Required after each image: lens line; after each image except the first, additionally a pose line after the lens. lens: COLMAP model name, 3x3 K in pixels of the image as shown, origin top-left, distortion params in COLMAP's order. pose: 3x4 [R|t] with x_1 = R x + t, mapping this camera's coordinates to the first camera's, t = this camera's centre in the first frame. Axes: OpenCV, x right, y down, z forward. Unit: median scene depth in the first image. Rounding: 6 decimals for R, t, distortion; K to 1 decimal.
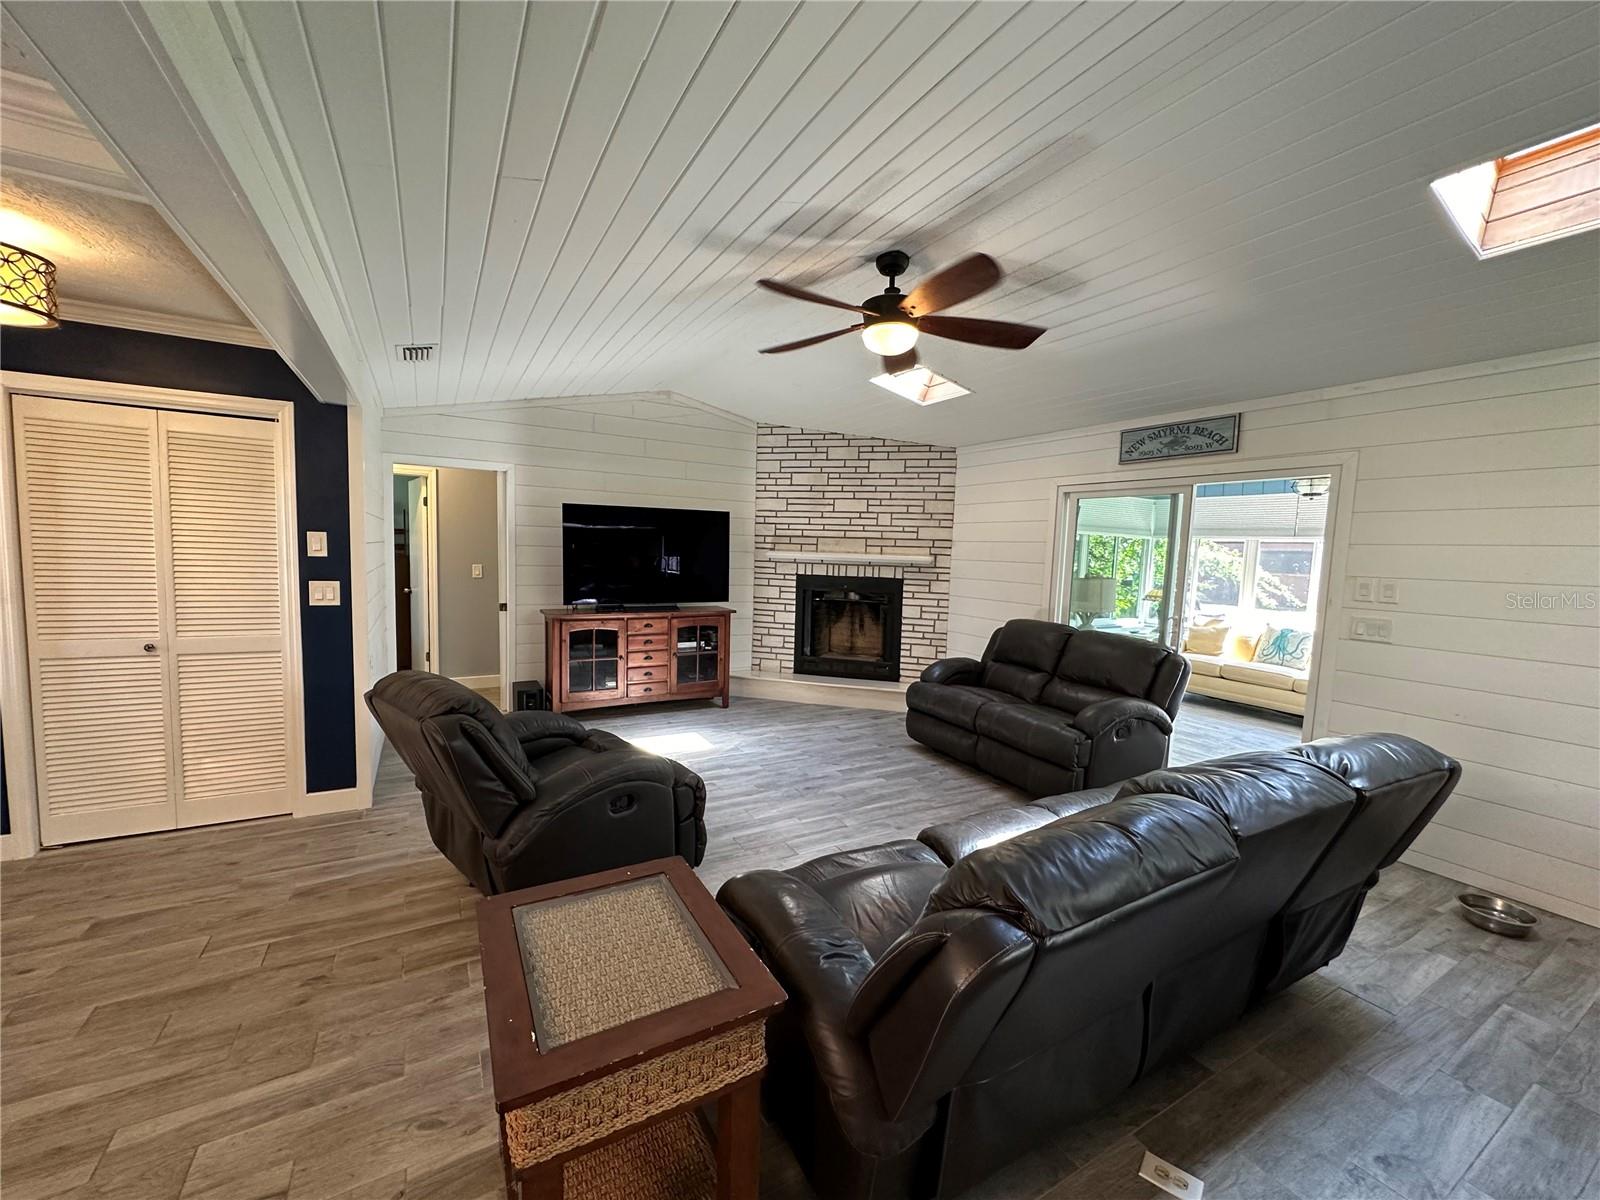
lens RADIAL K [[637.3, 0, 796.4], [0, 637.3, 599.3], [0, 0, 1]] dist [0.000333, -0.000108]
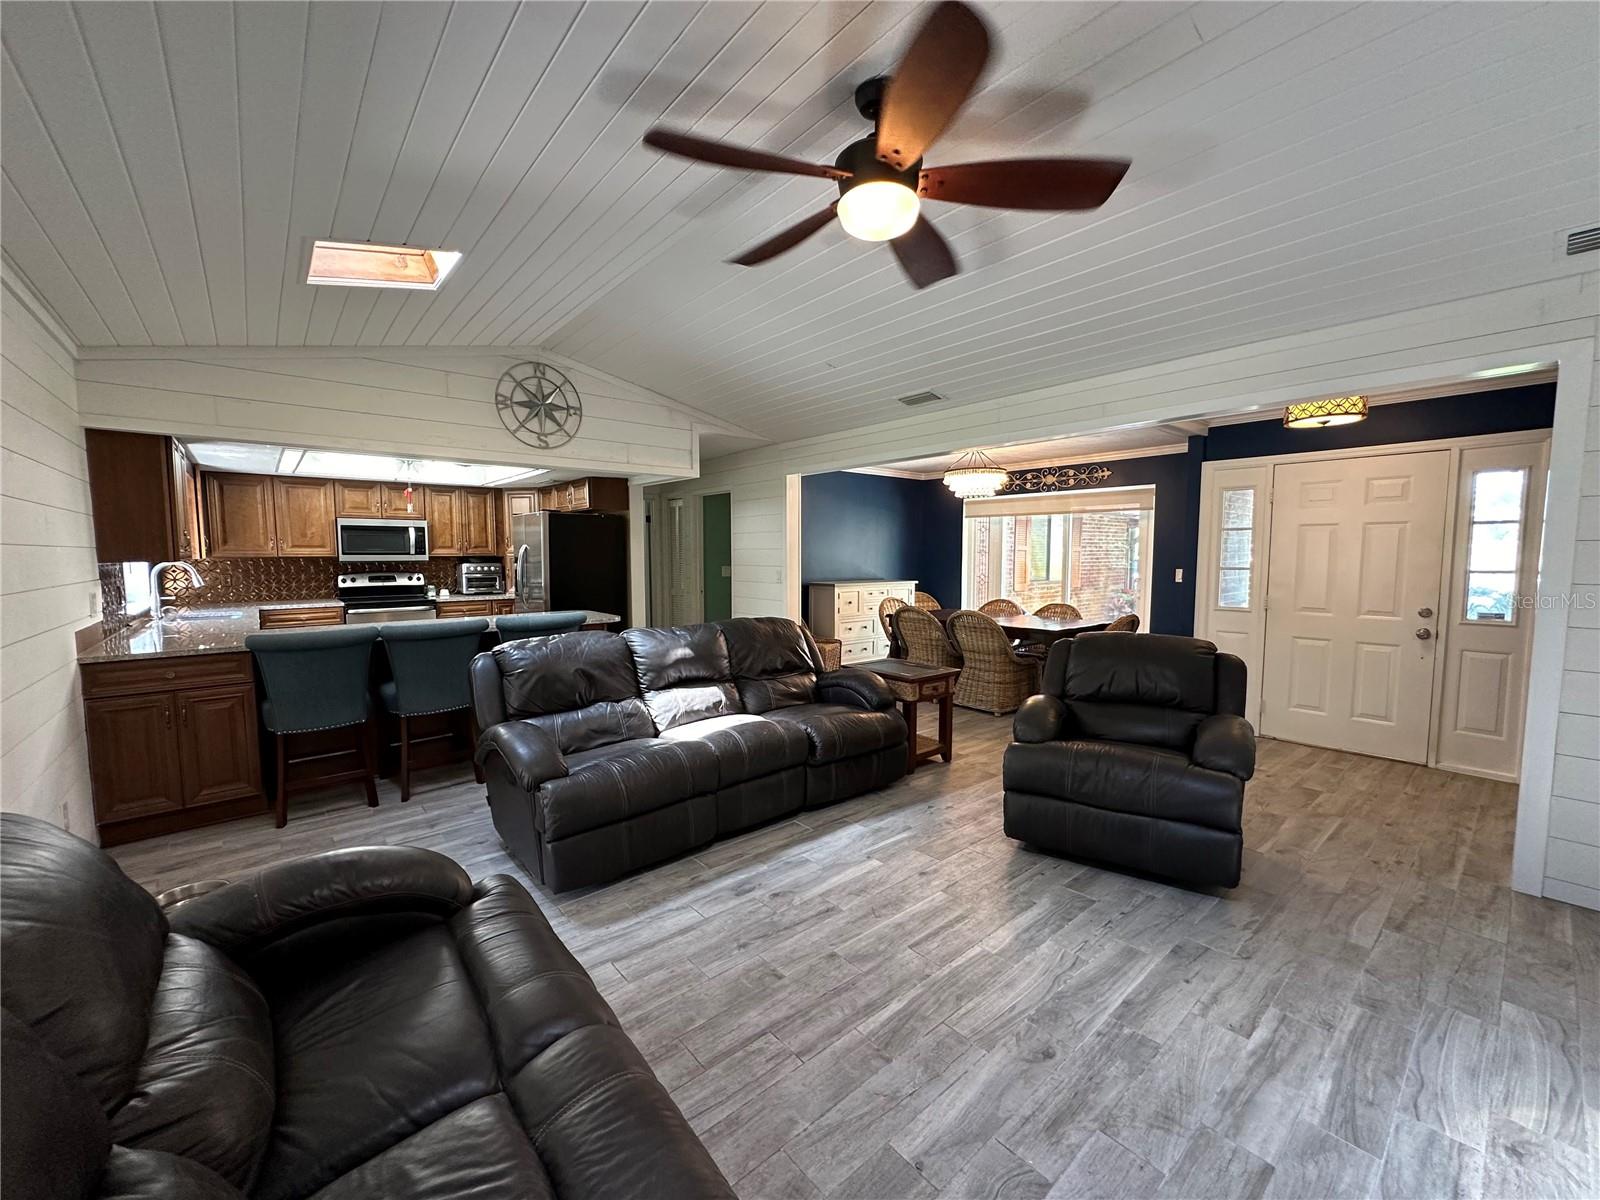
lens RADIAL K [[637.3, 0, 796.0], [0, 637.3, 600.7], [0, 0, 1]] dist [0.000333, -0.000108]
pose [[-0.984619, -0.017721, -0.173816, 0.175864], [-0.043402, 0.988467, 0.145083, -0.048405], [0.169240, 0.150395, -0.974032, 0.869534]]
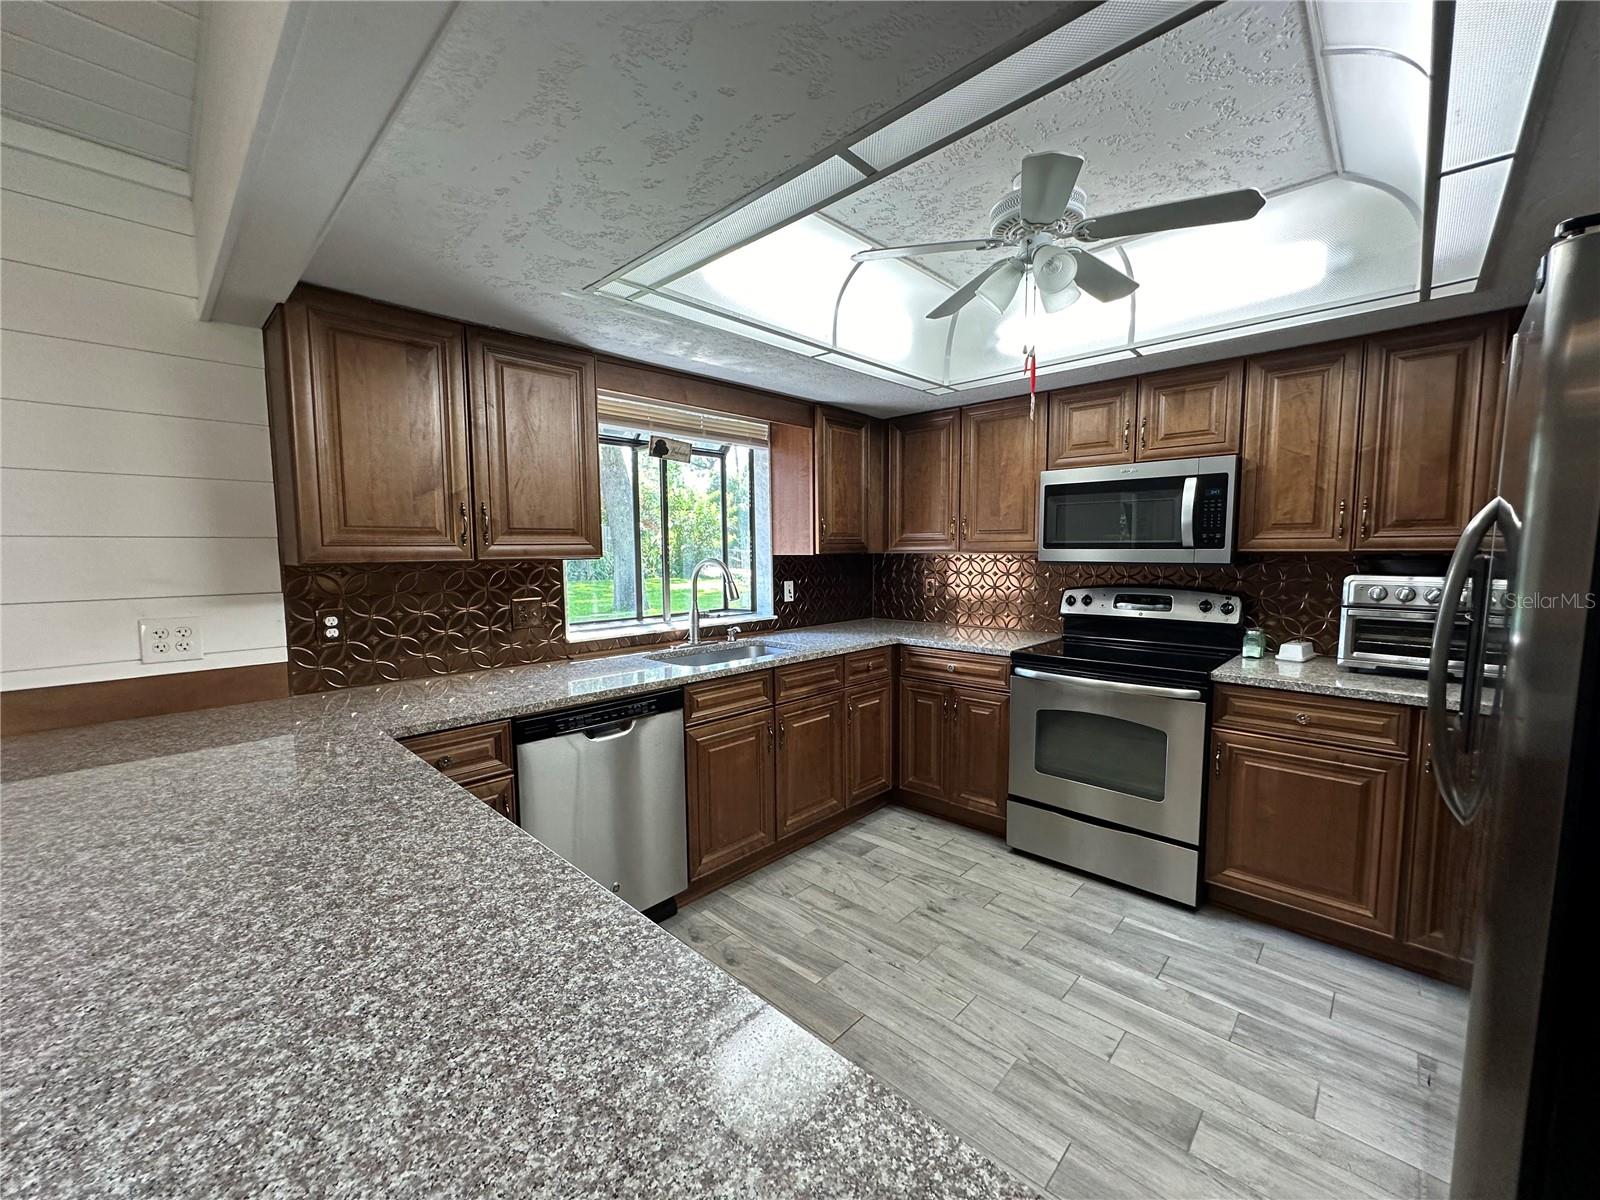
lens RADIAL K [[637.3, 0, 801.3], [0, 637.3, 600.6], [0, 0, 1]] dist [0.000333, -0.000108]
pose [[-0.277627, -0.110213, 0.954346, 0.295682], [0.070628, 0.988368, 0.134689, 0.019361], [-0.958089, 0.104797, -0.266614, 0.052727]]
